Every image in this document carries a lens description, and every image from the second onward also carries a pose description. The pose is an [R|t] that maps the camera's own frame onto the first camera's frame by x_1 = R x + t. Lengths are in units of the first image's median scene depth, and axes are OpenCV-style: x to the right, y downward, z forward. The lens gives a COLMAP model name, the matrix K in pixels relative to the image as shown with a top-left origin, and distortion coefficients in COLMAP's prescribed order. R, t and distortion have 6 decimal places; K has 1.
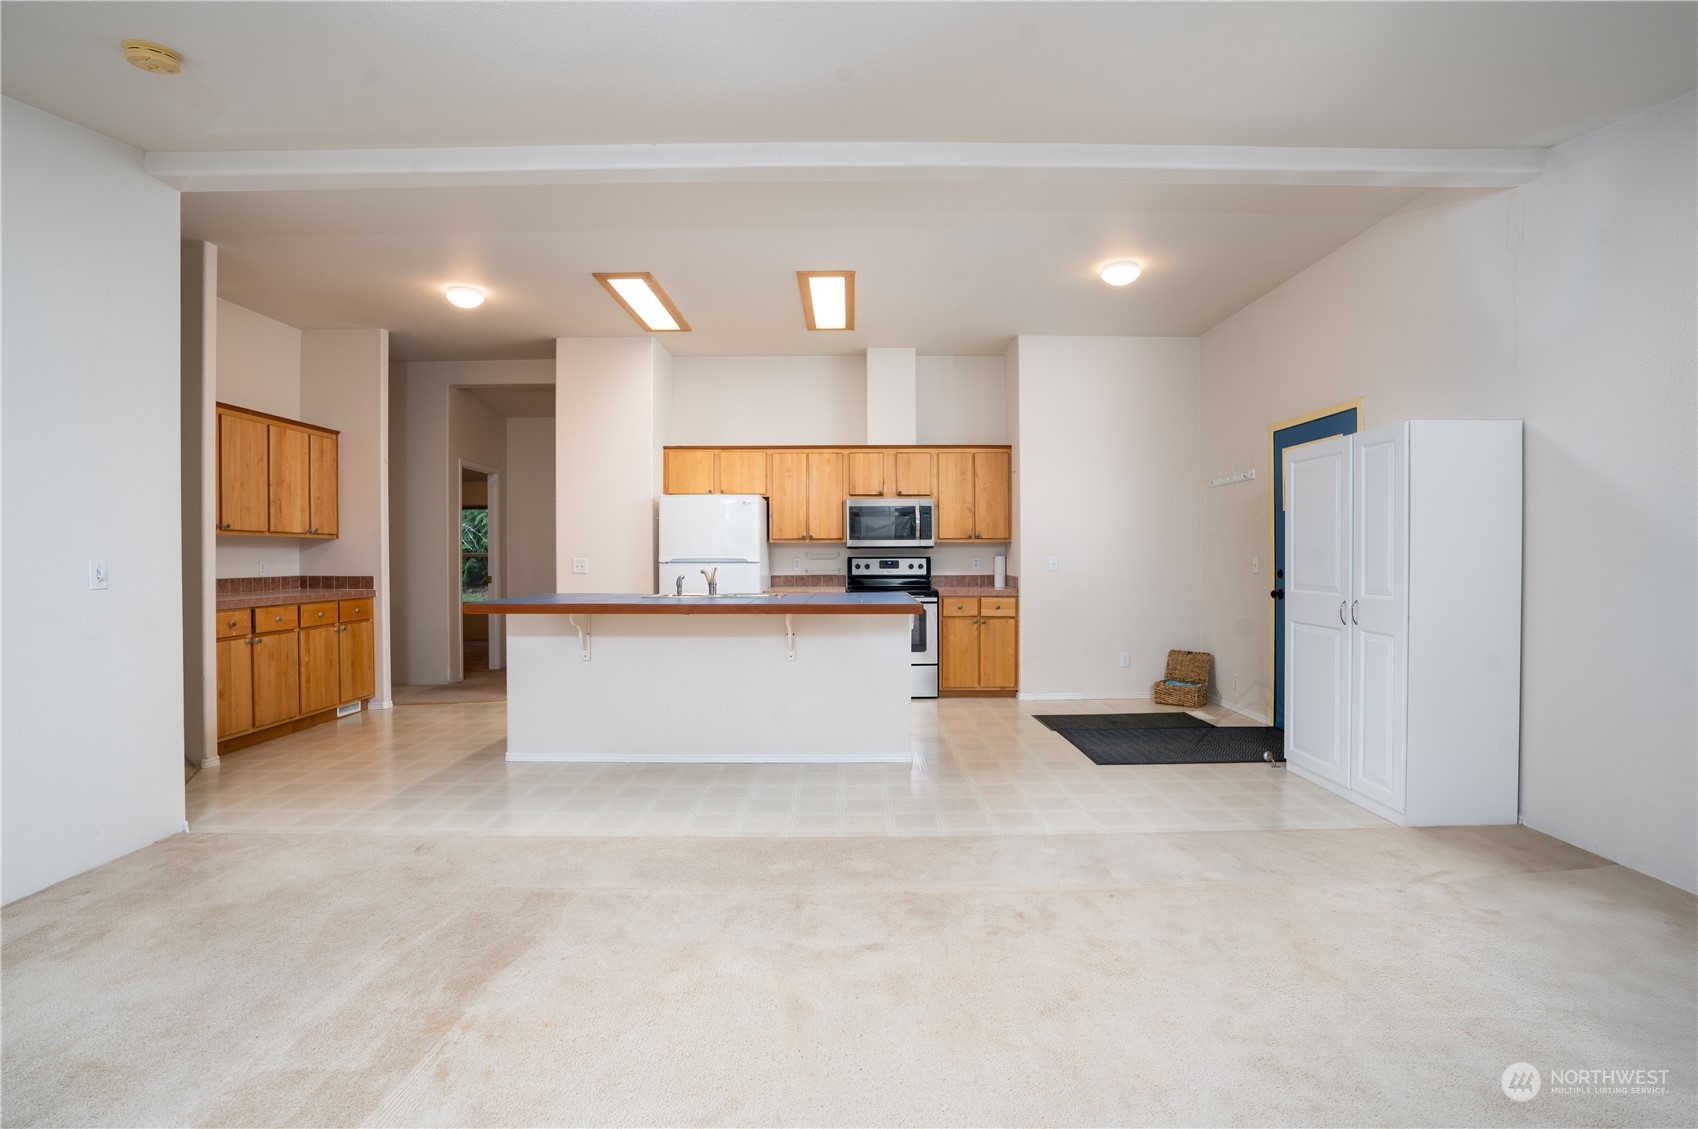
lens RADIAL K [[784.5, 0, 849.0], [0, 784.5, 564.5], [0, 0, 1]] dist [-0.066224, 0.024892]
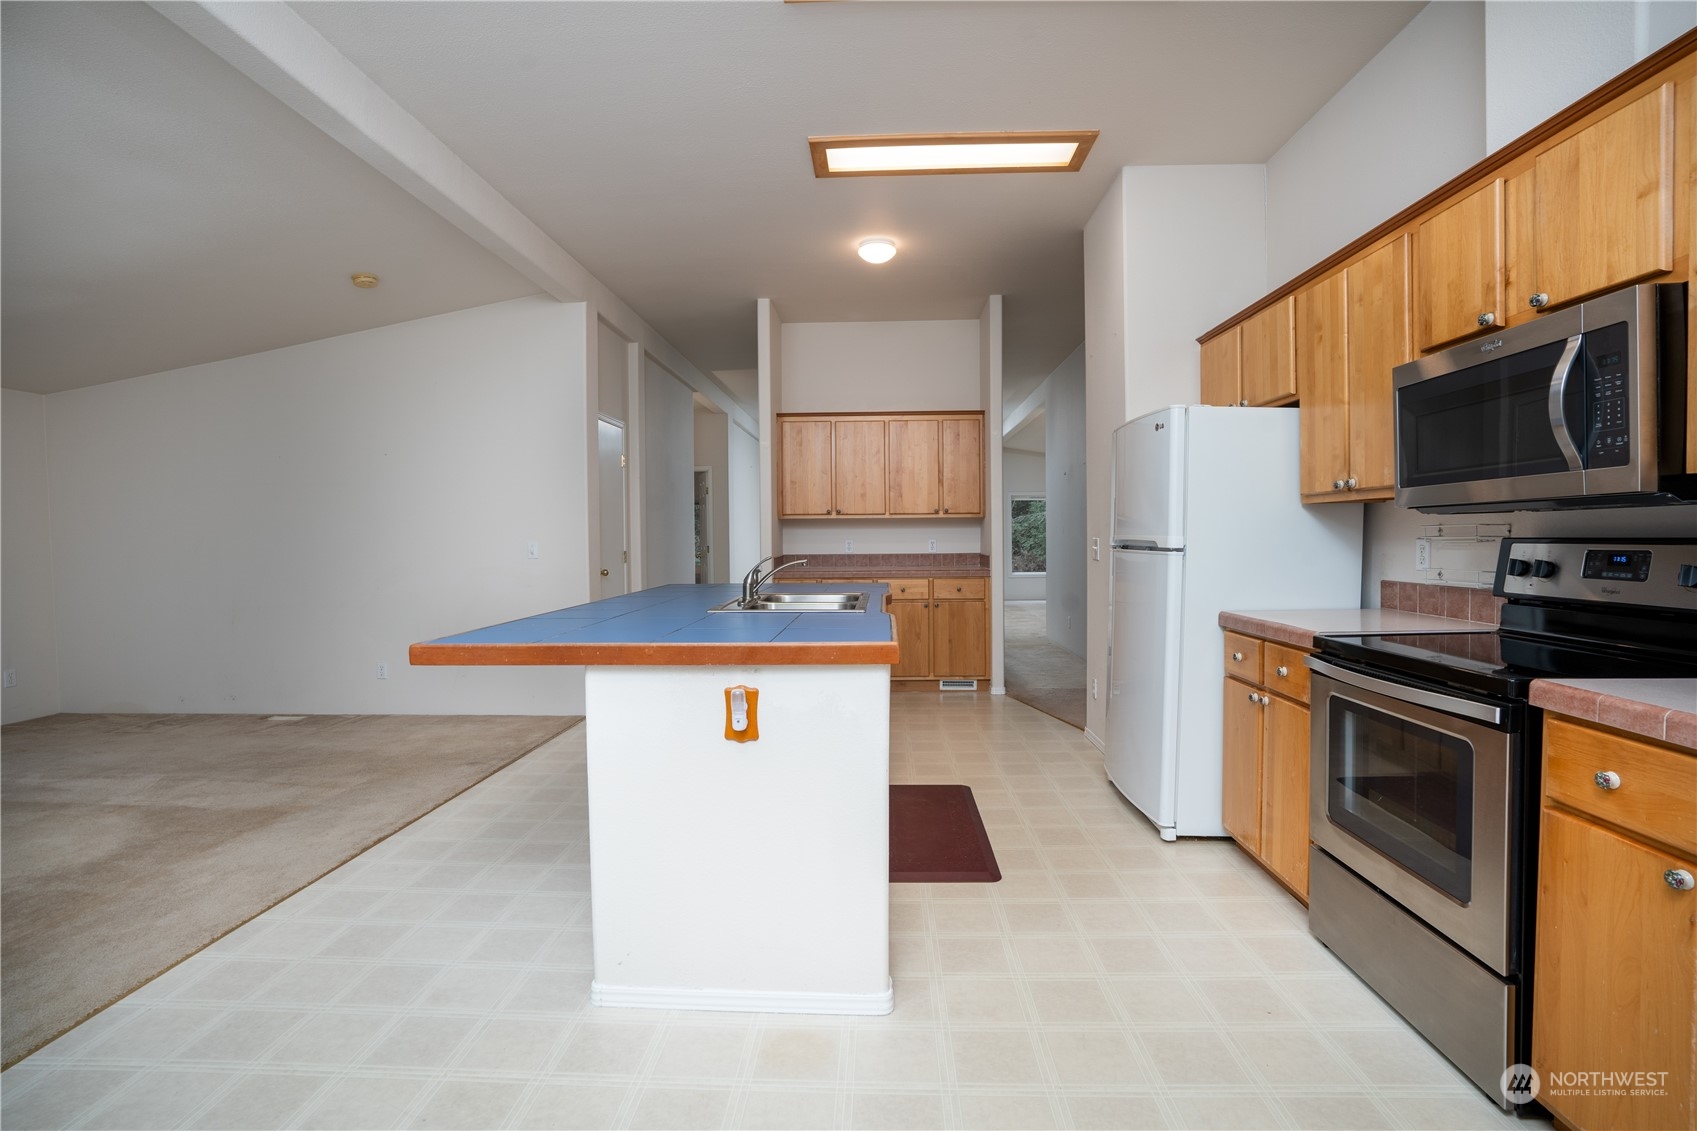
lens RADIAL K [[784.1, 0, 848.5], [0, 784.1, 565.5], [0, 0, 1]] dist [-0.066224, 0.024892]
pose [[-0.041483, 0.041323, -0.998284, 0.370740], [0.000134, 0.999145, 0.041353, -0.012809], [0.999139, 0.001582, -0.041453, 0.862338]]
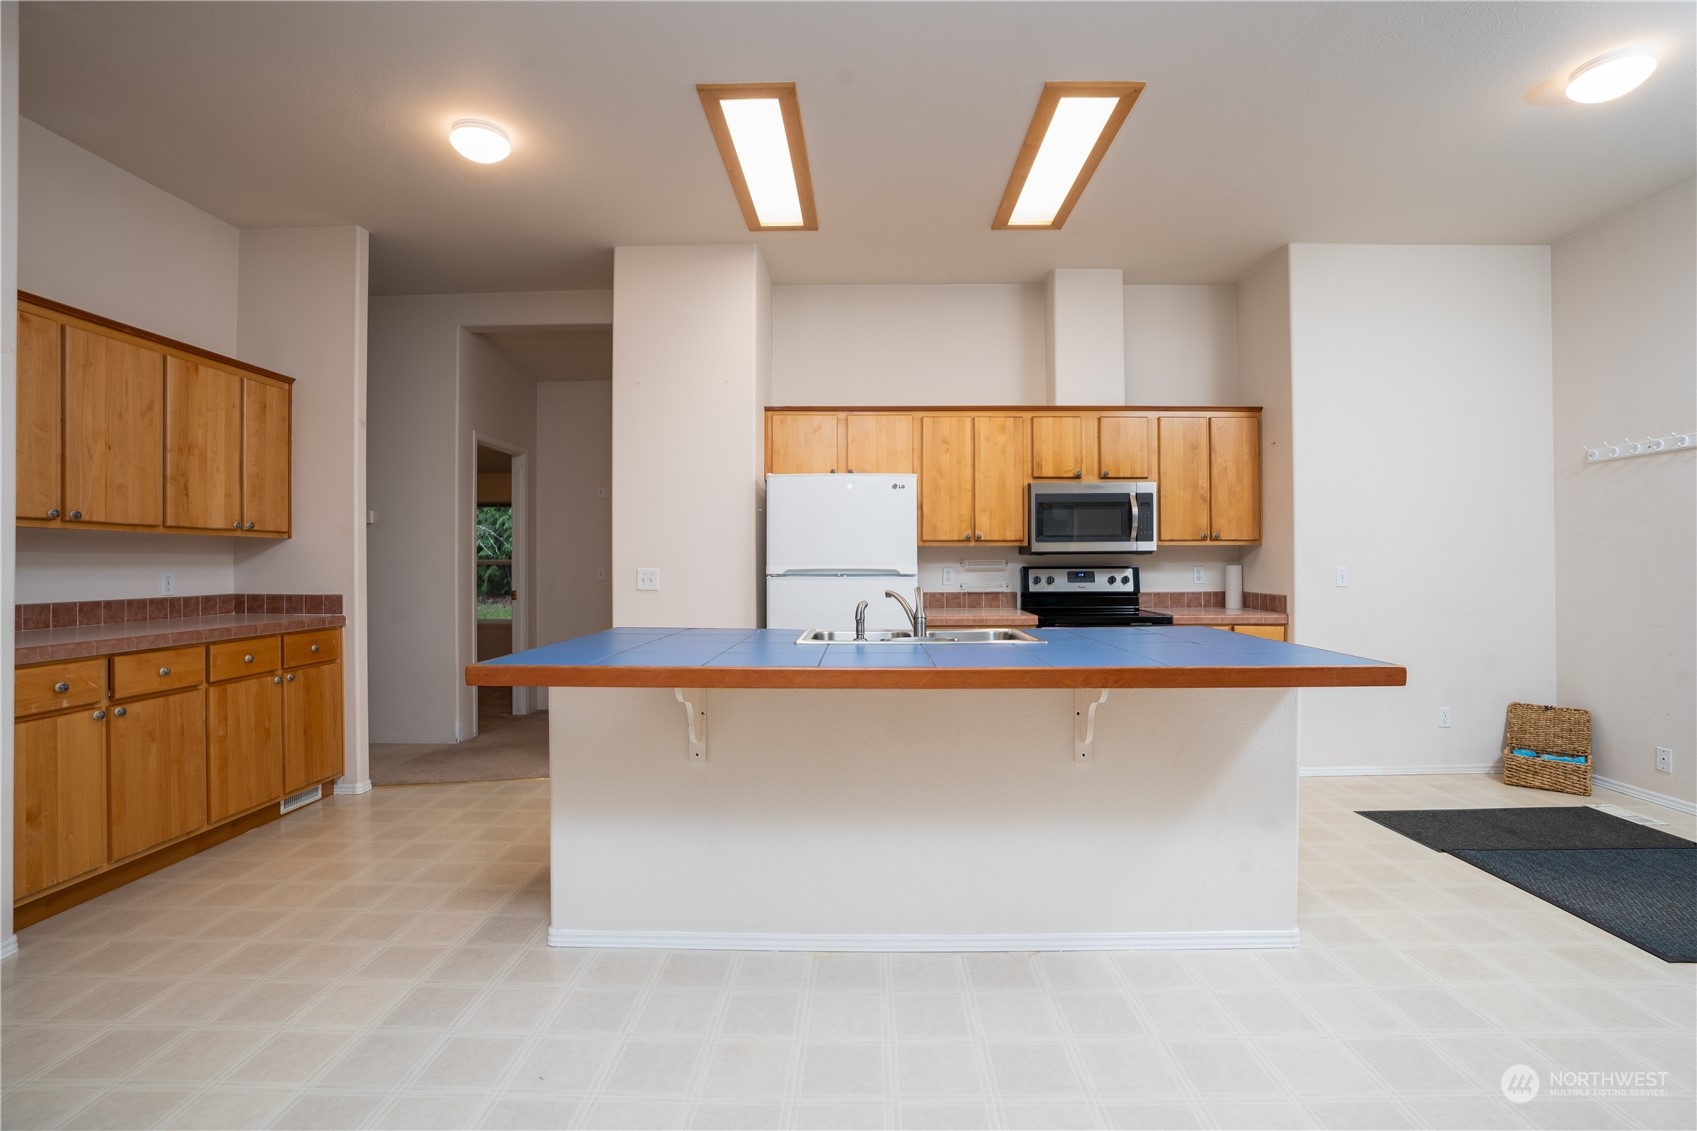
lens RADIAL K [[784.1, 0, 848.5], [0, 784.1, 565.5], [0, 0, 1]] dist [-0.066224, 0.024892]
pose [[0.999711, 0.000957, -0.024027, -0.164770], [-0.001142, 0.999970, -0.007664, -0.005893], [0.024019, 0.007689, 0.999682, 0.347128]]
